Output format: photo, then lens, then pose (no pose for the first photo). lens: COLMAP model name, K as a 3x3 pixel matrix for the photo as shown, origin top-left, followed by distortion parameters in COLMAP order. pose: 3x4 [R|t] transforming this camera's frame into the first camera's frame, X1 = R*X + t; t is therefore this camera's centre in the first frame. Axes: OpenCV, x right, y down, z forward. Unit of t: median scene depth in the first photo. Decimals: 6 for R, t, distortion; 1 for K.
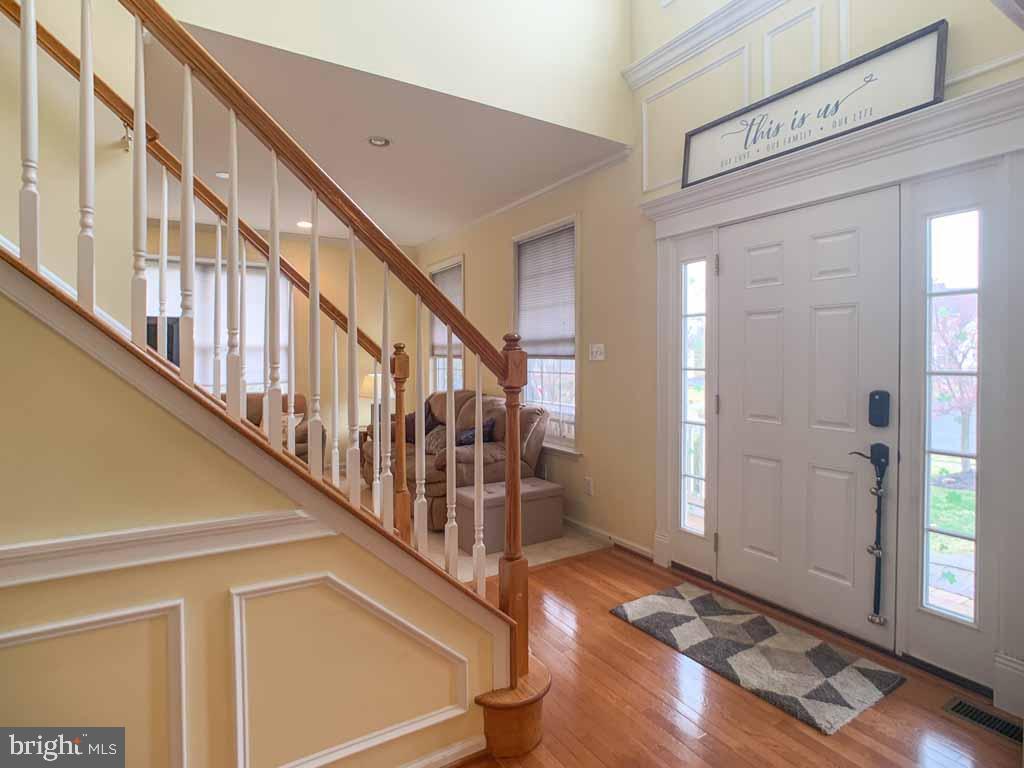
lens RADIAL K [[534.1, 0, 509.6], [0, 534.1, 361.8], [0, 0, 1]] dist [-0.030468, 0.001036]
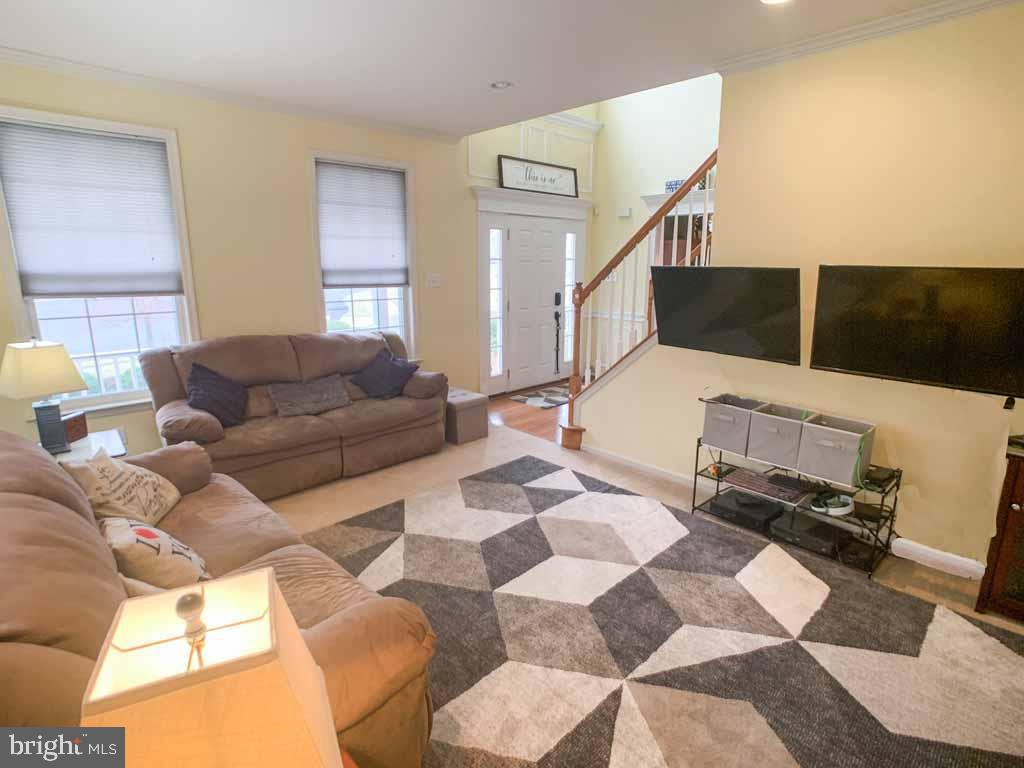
lens RADIAL K [[542.2, 0, 511.5], [0, 542.2, 369.3], [0, 0, 1]] dist [-0.006092, 0.000430]
pose [[-0.233133, -0.211681, 0.949126, -1.598574], [-0.017887, 0.976789, 0.213457, -0.124375], [-0.972280, 0.032787, -0.231508, 1.466700]]
